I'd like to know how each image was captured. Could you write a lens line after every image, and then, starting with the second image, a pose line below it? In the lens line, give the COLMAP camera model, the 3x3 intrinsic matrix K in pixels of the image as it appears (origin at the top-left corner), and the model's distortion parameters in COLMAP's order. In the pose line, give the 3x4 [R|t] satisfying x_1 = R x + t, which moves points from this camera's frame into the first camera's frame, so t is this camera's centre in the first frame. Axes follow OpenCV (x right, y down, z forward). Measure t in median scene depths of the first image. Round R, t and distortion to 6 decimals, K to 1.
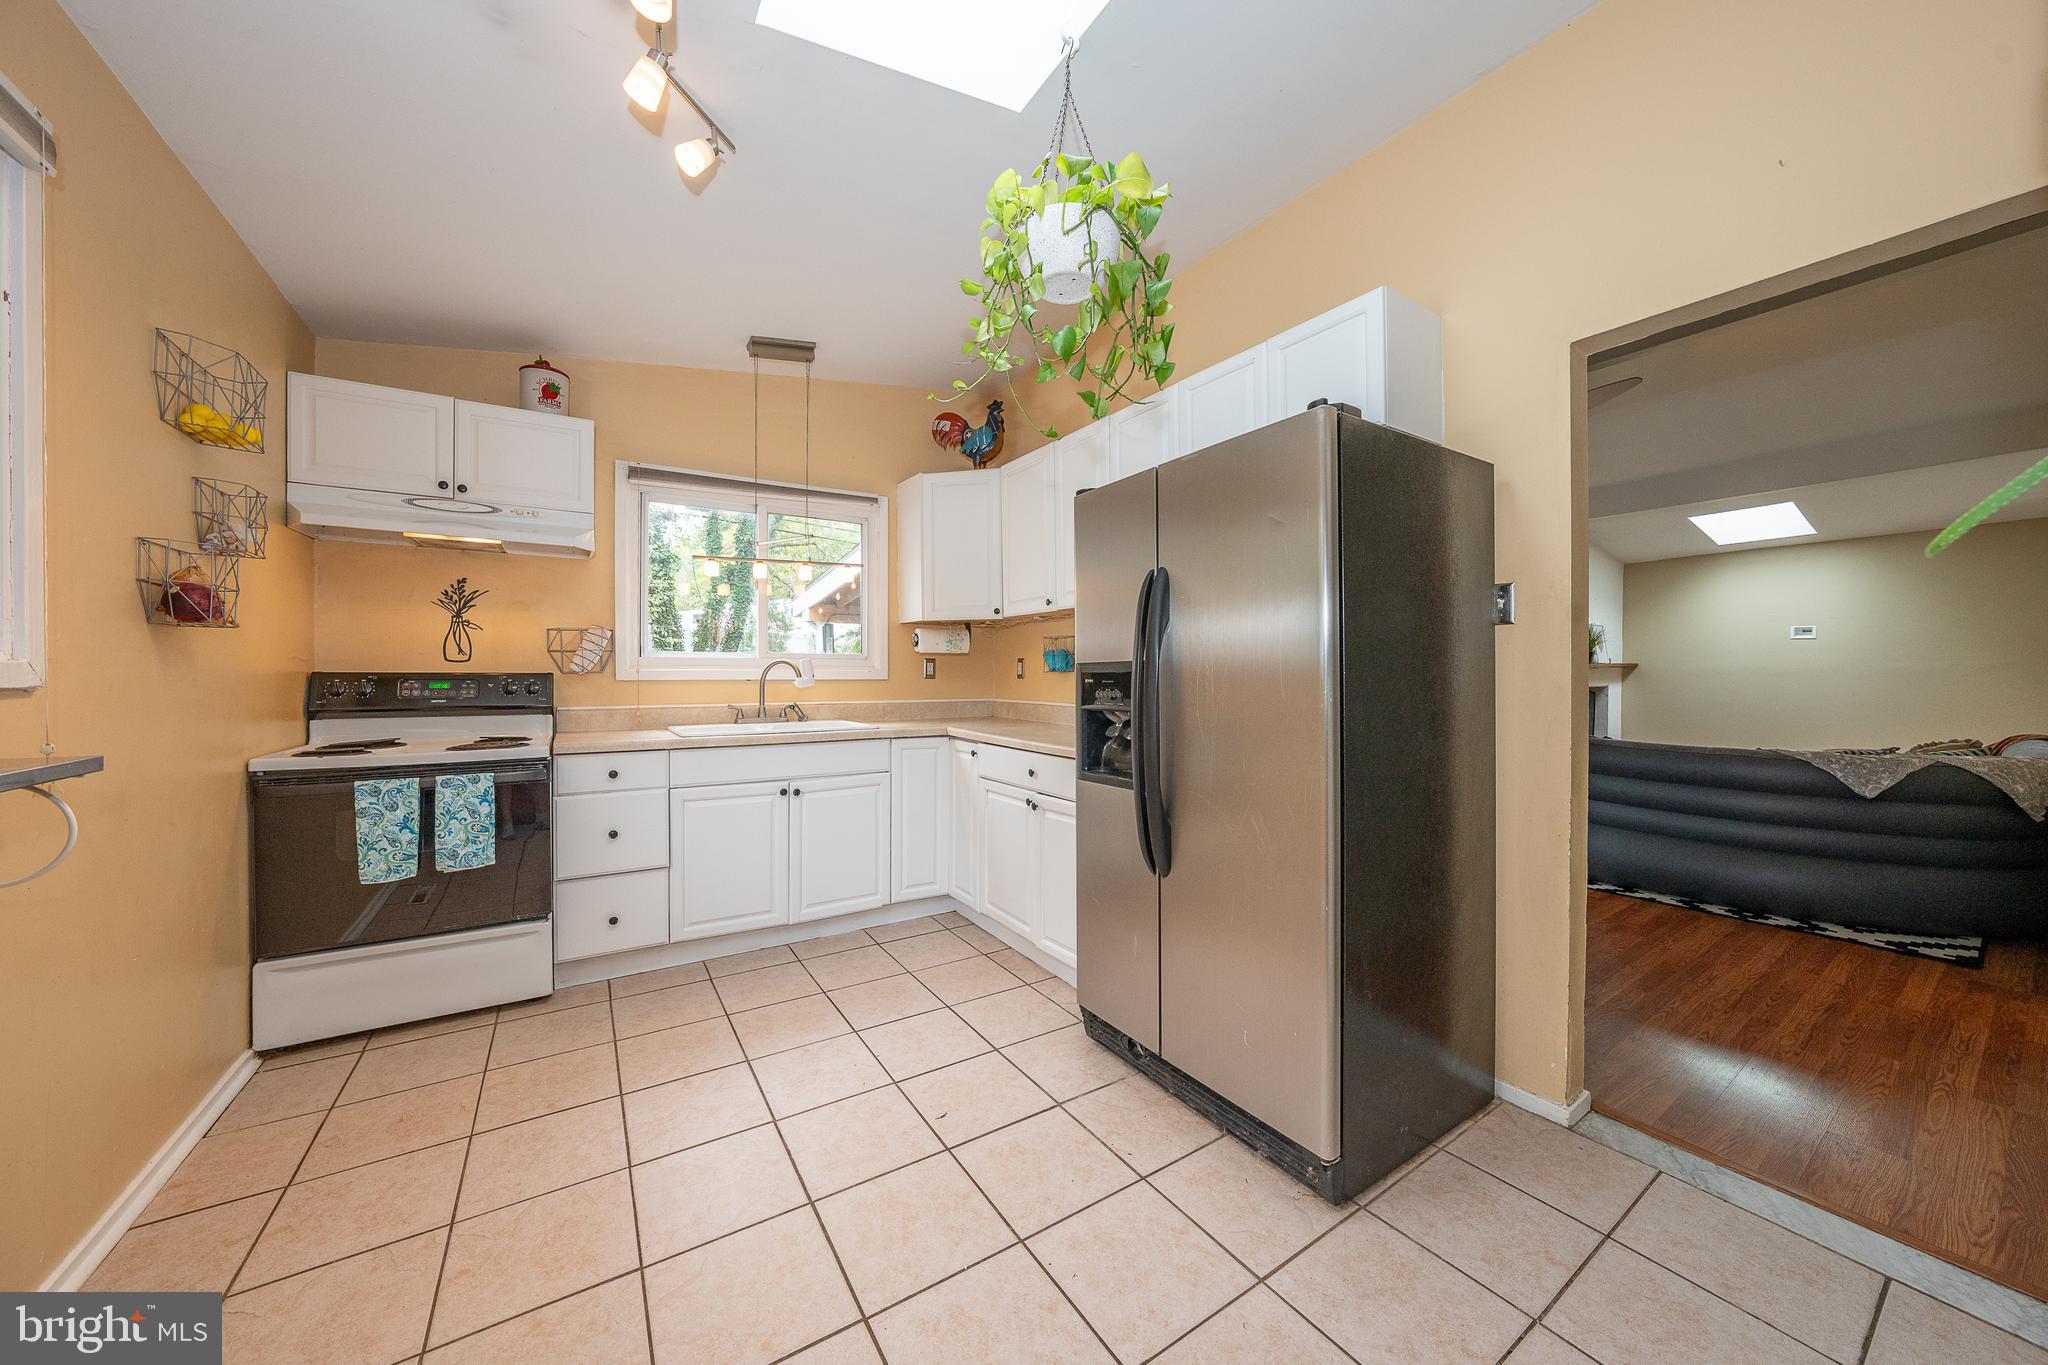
lens RADIAL K [[703.6, 0, 1024.7], [0, 703.6, 675.9], [0, 0, 1]] dist [-0.030286, 0.006964]
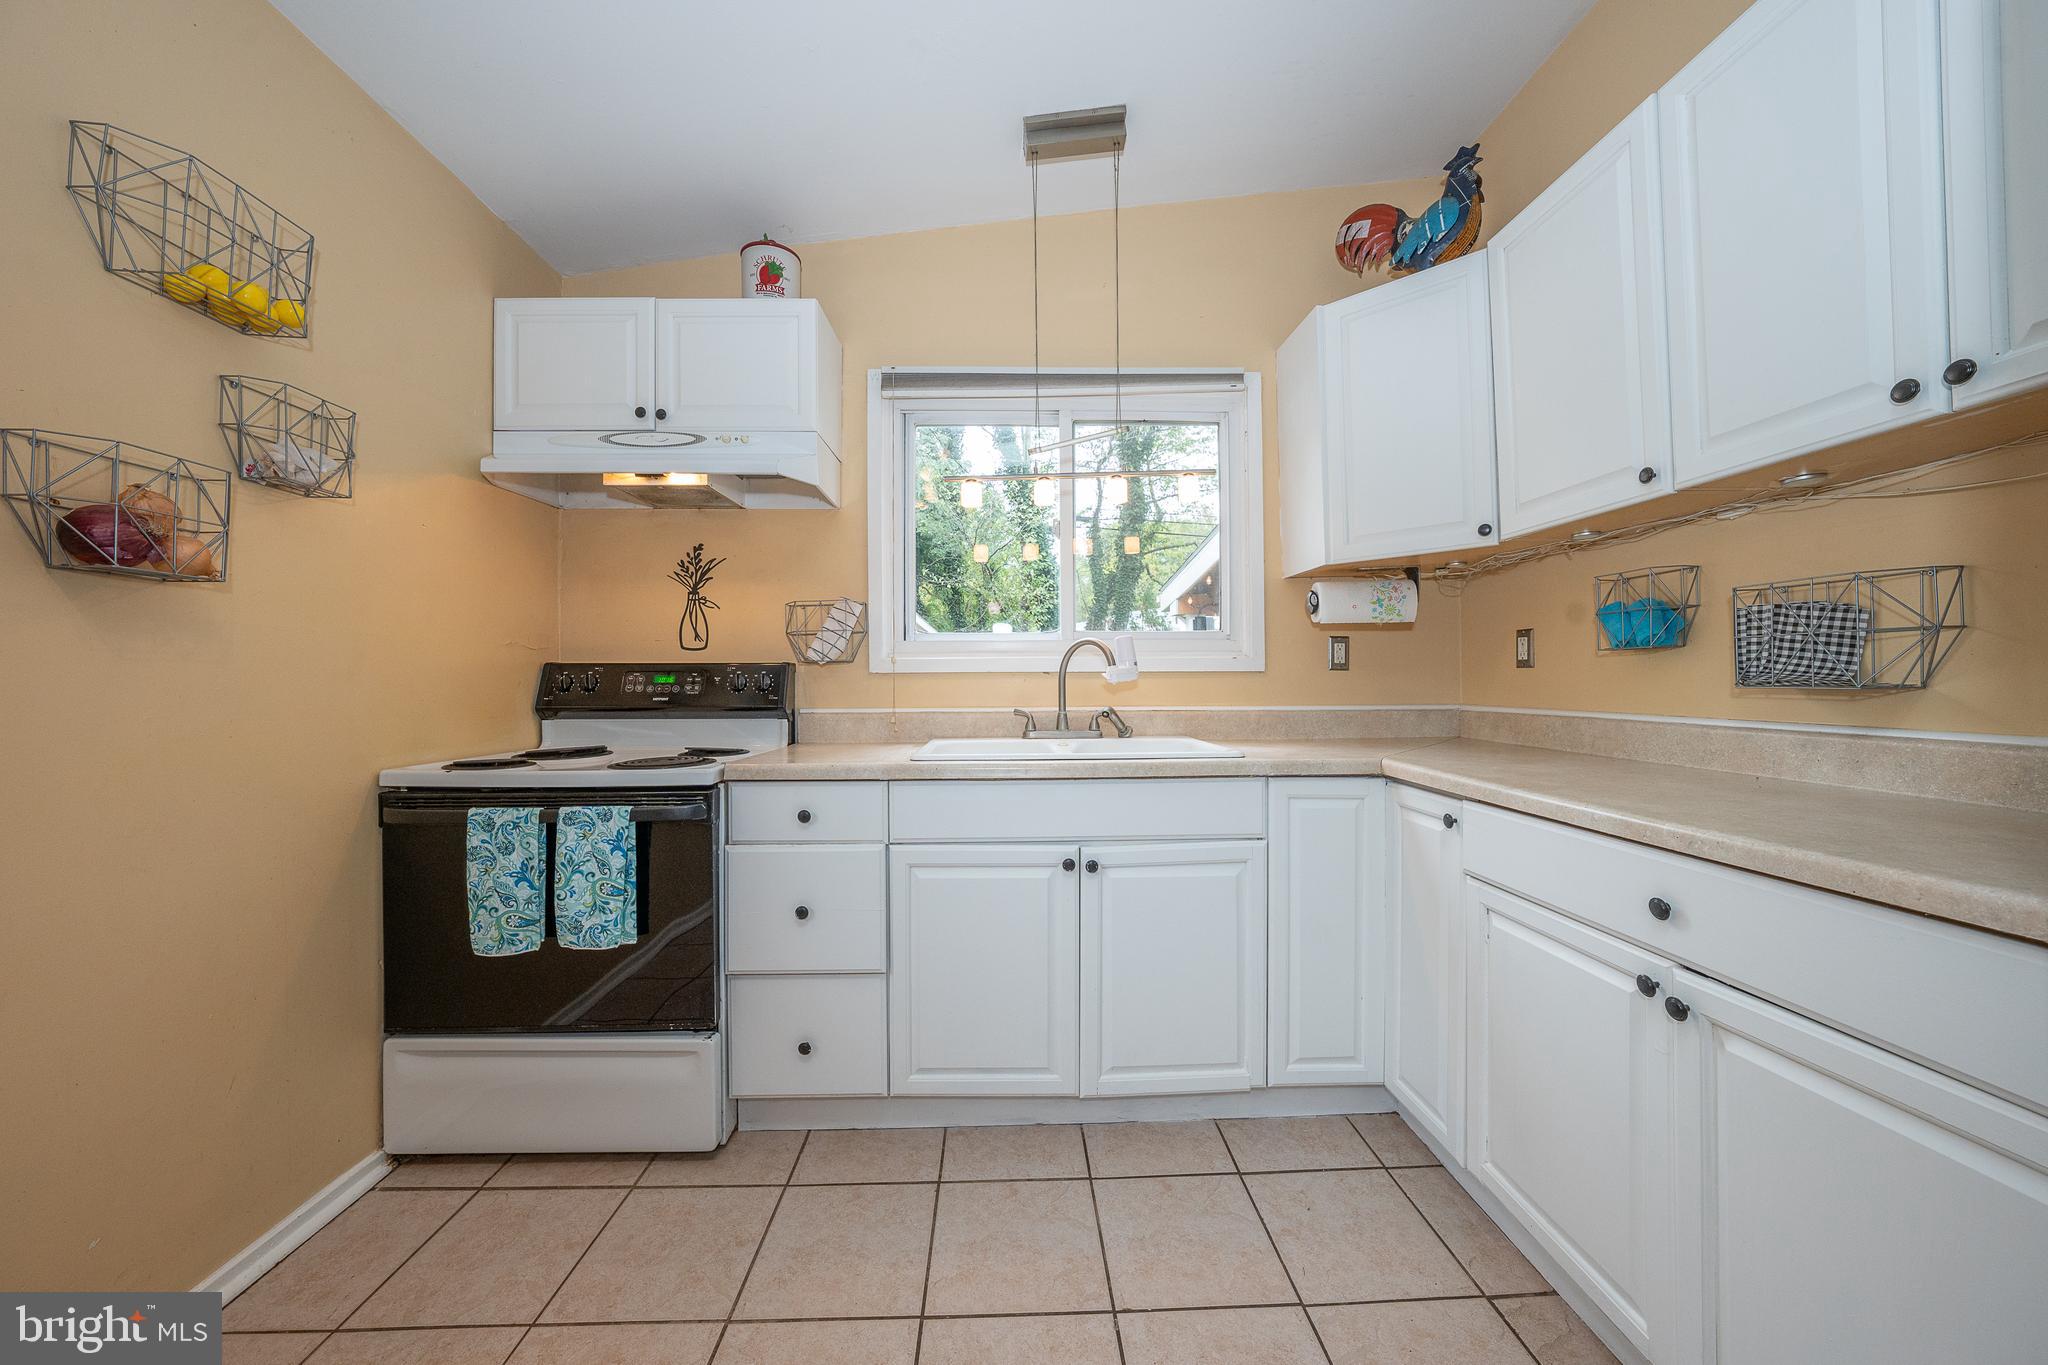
lens RADIAL K [[703.6, 0, 1024.7], [0, 703.6, 675.9], [0, 0, 1]] dist [-0.030286, 0.006964]
pose [[0.858480, -0.009681, -0.512755, -0.085889], [0.004066, 0.999919, -0.012071, 0.020920], [0.512830, 0.008278, 0.858450, 0.514243]]
